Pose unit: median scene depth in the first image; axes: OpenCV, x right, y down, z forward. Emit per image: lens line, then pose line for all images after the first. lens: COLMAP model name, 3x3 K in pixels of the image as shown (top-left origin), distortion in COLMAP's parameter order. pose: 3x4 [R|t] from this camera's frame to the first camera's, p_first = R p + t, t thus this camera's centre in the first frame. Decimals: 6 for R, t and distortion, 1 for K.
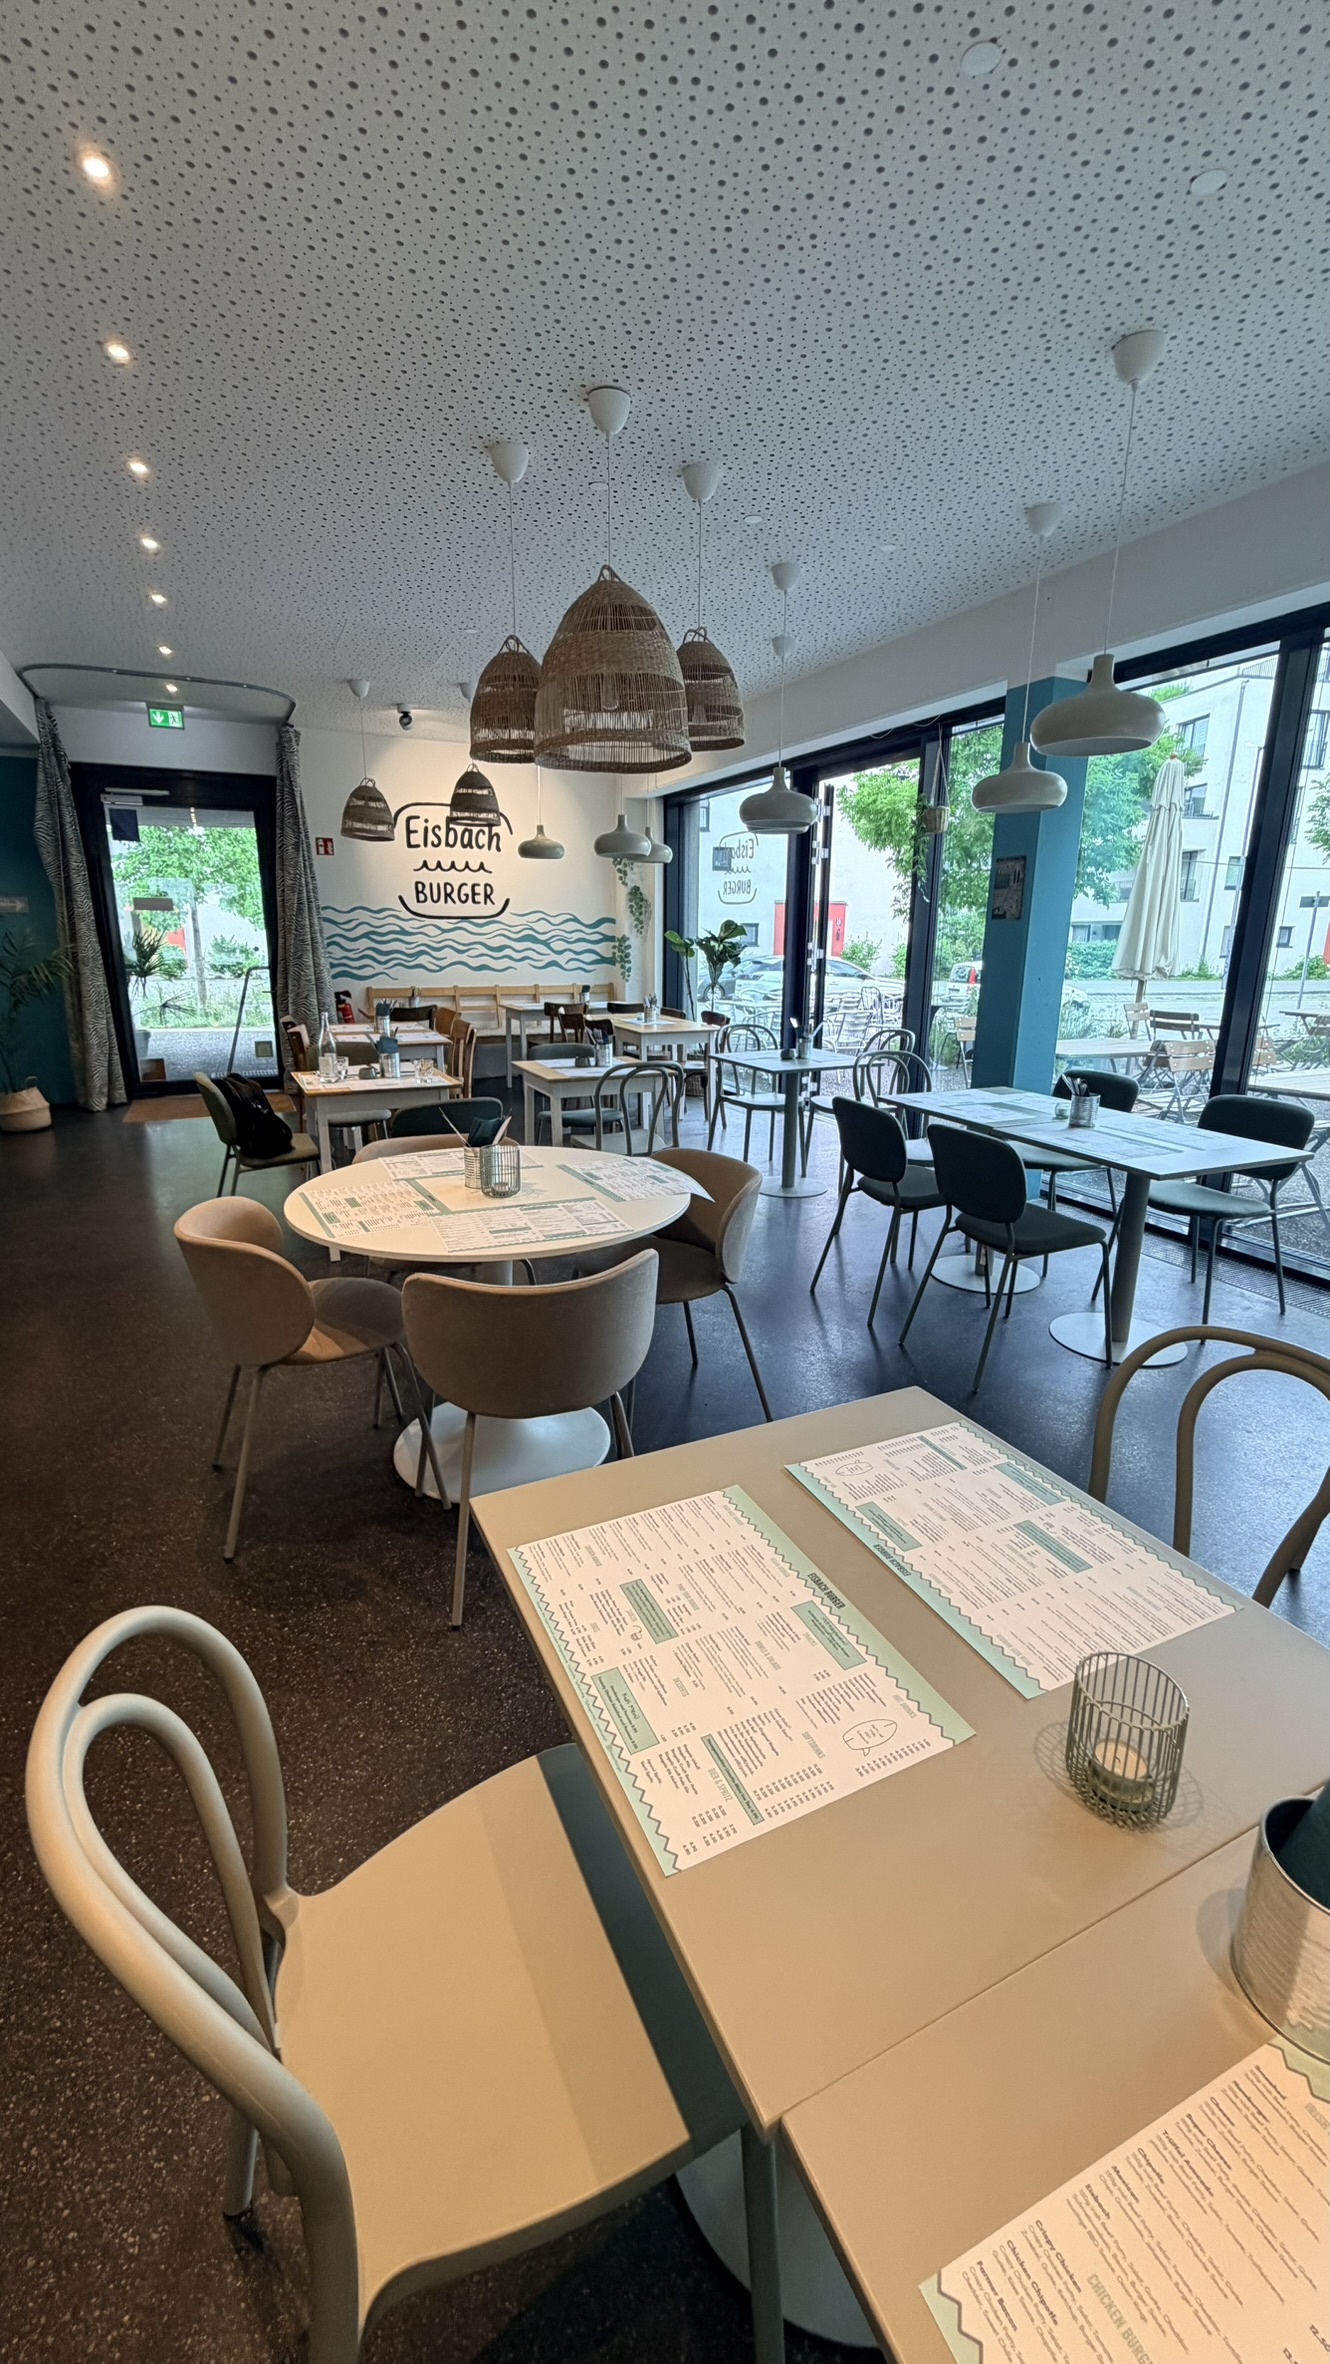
lens RADIAL K [[961.5, 0, 665.0], [0, 961.5, 1182.0], [0, 0, 1]] dist [0.048864, -0.022292]
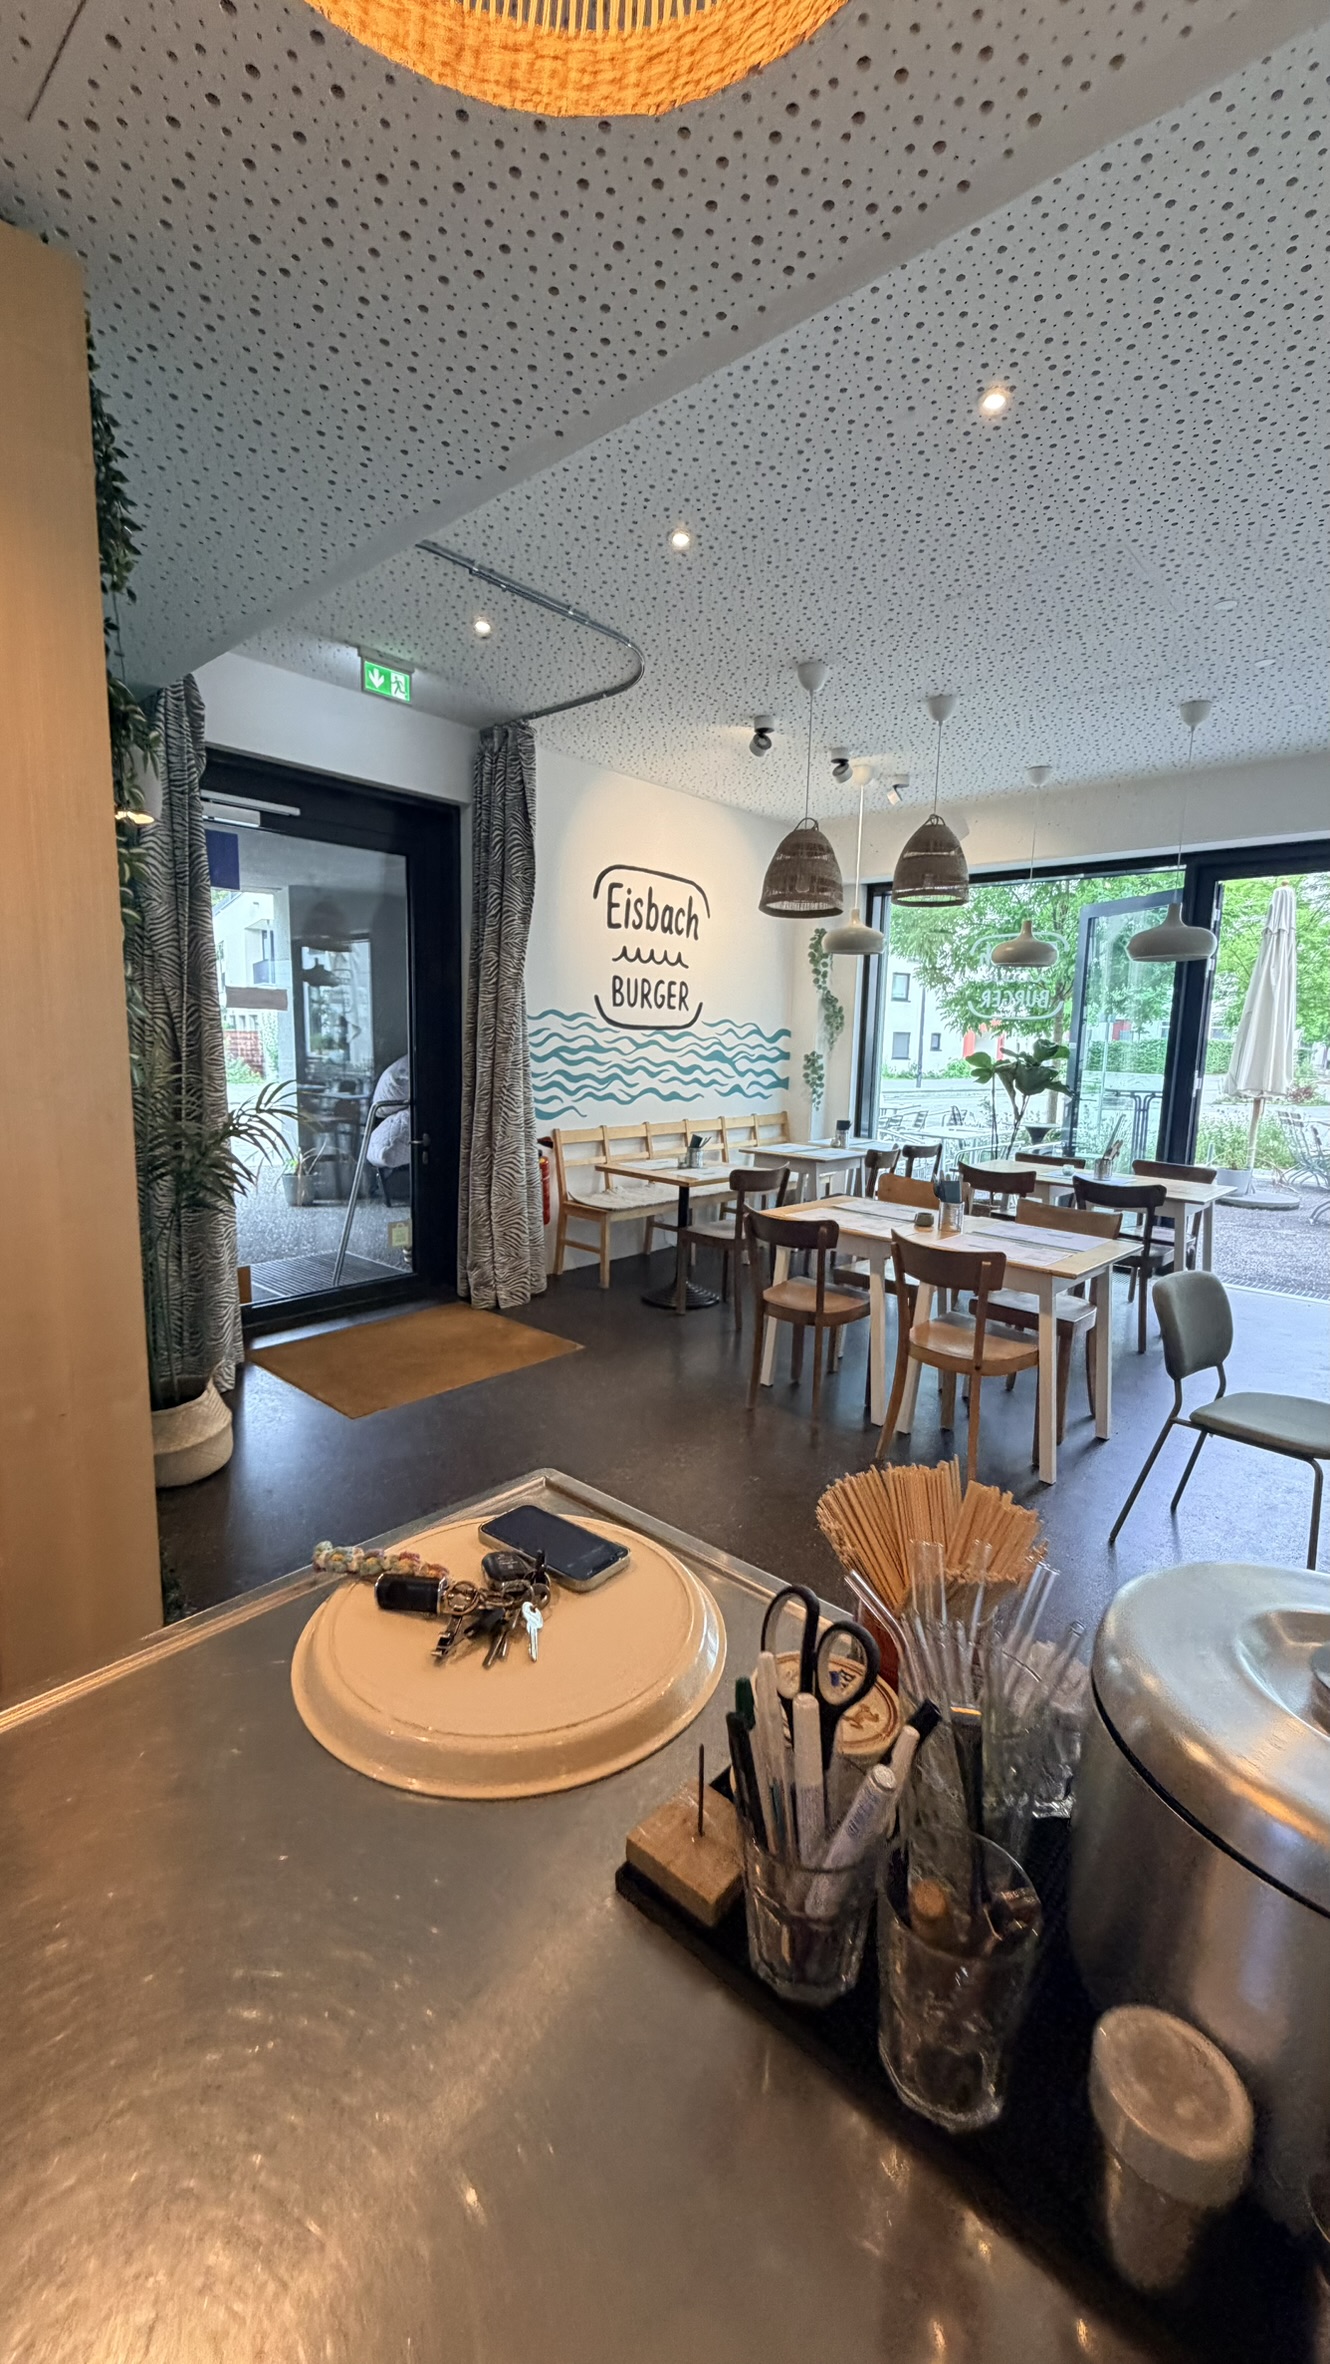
lens RADIAL K [[958.6, 0, 694.8], [0, 958.6, 1186.8], [0, 0, 1]] dist [0.034738, 0.000335]
pose [[0.909047, -0.046776, 0.414060, -0.480535], [0.083931, 0.993868, -0.071991, -0.105266], [-0.408153, 0.100196, 0.907398, 0.364427]]
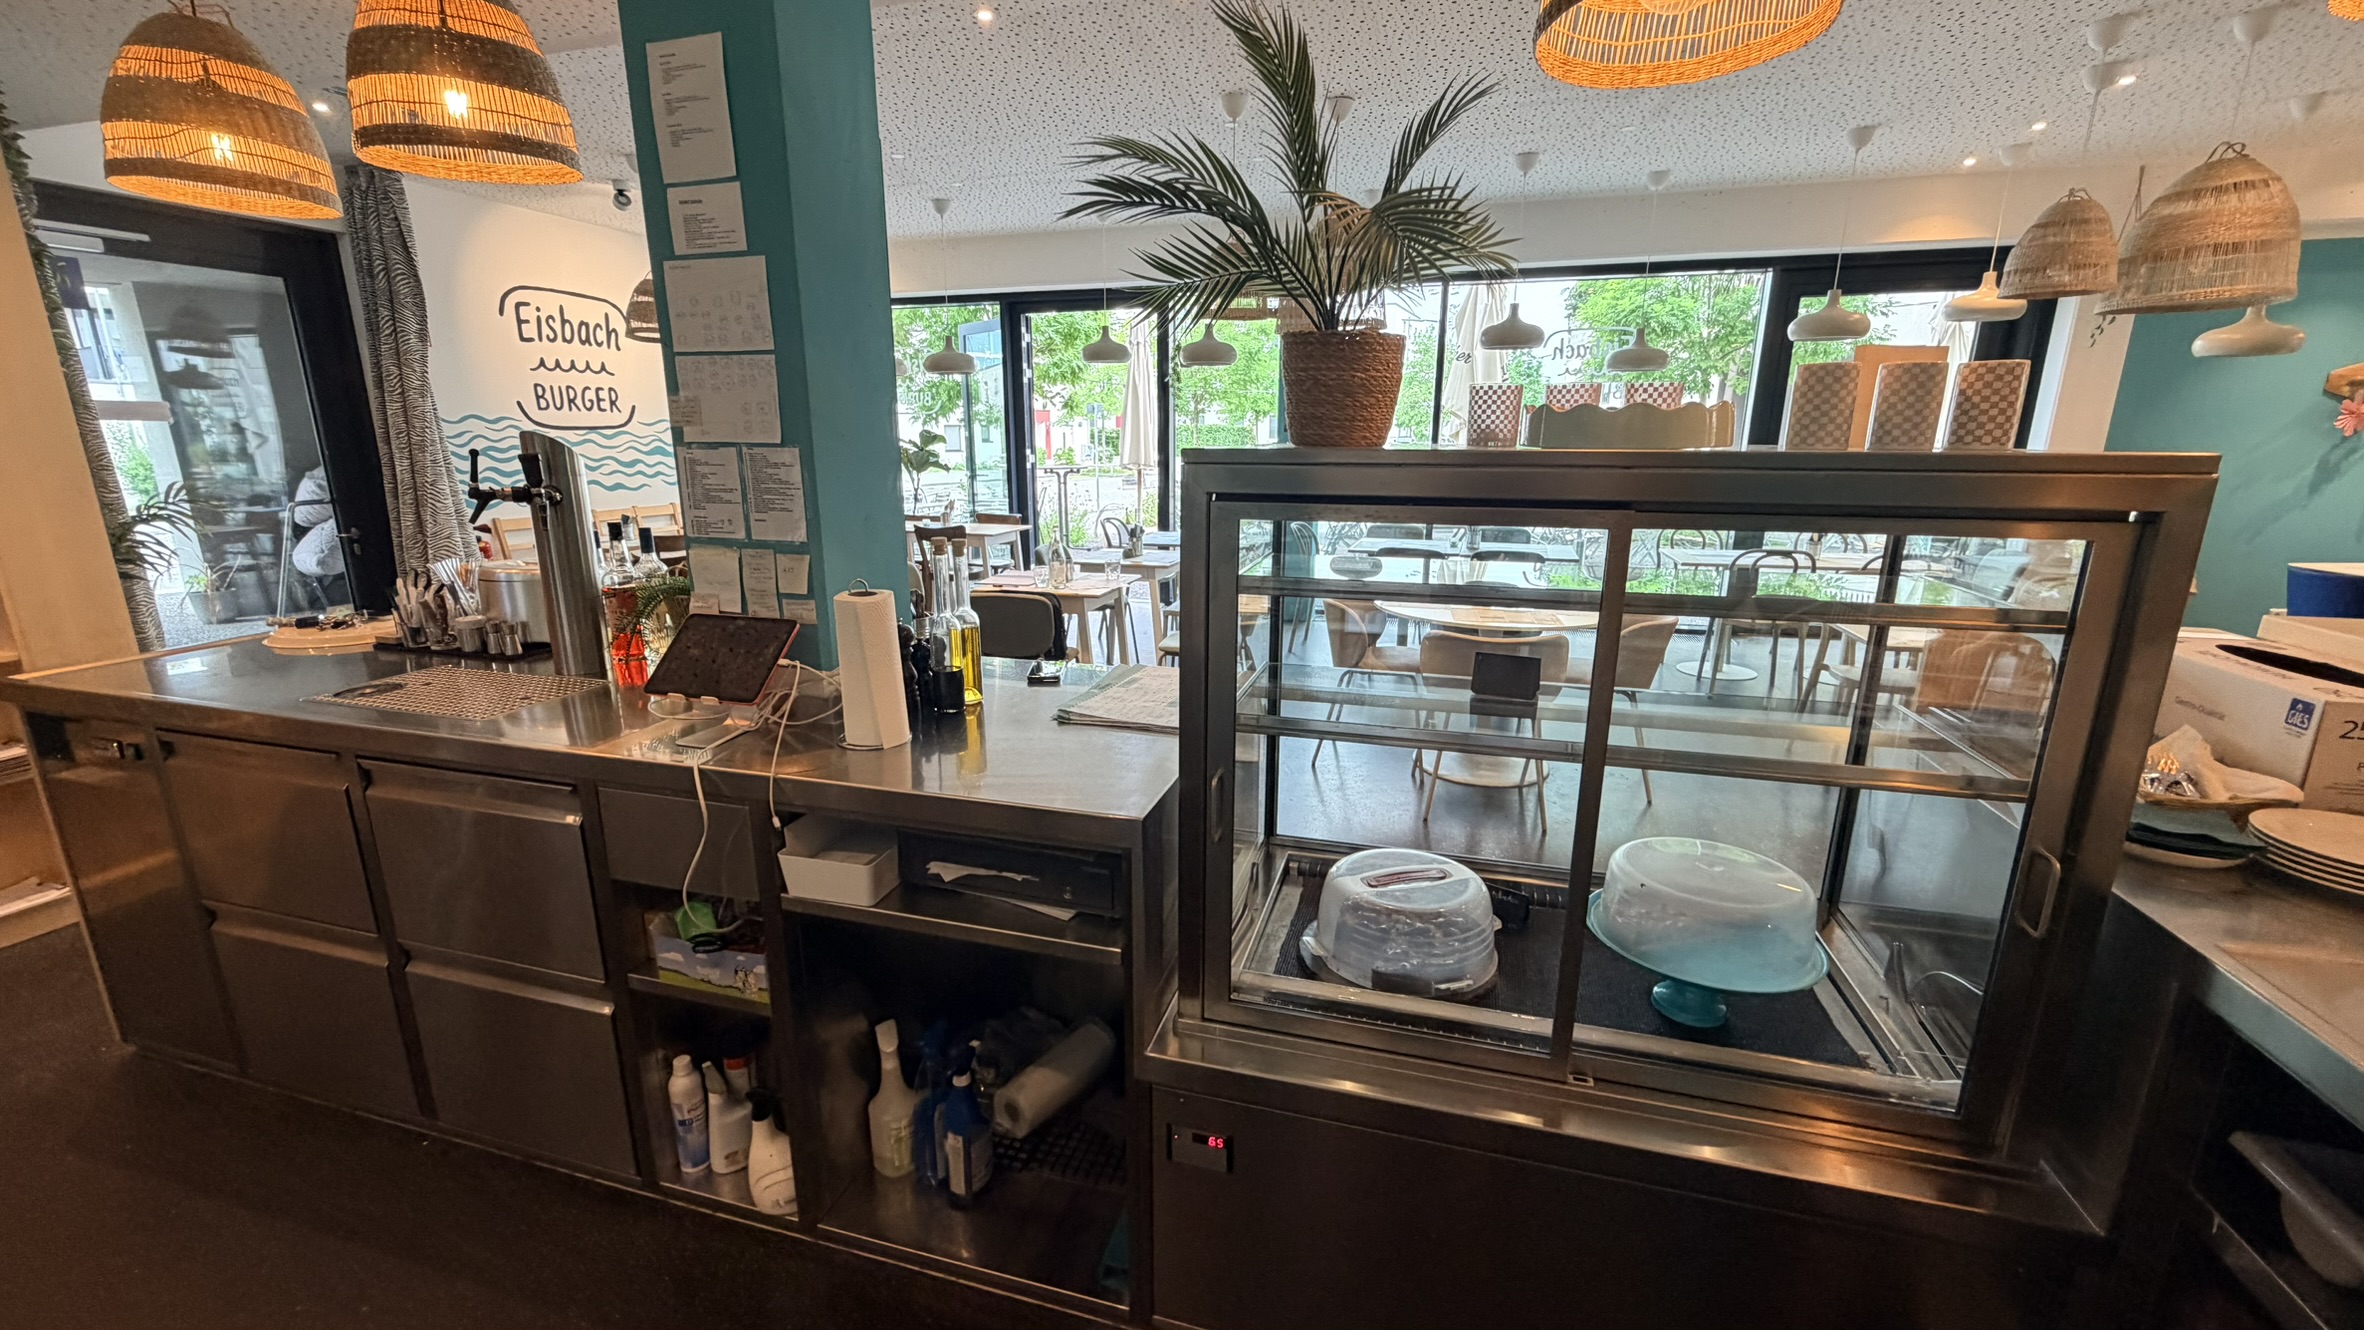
lens RADIAL K [[950.7, 0, 1175.8], [0, 950.7, 671.2], [0, 0, 1]] dist [0.014669, 0.000060]
pose [[0.667358, -0.189407, 0.720249, -0.504925], [0.194427, 0.977889, 0.077010, -0.035091], [-0.718910, 0.088642, 0.689428, 0.091874]]
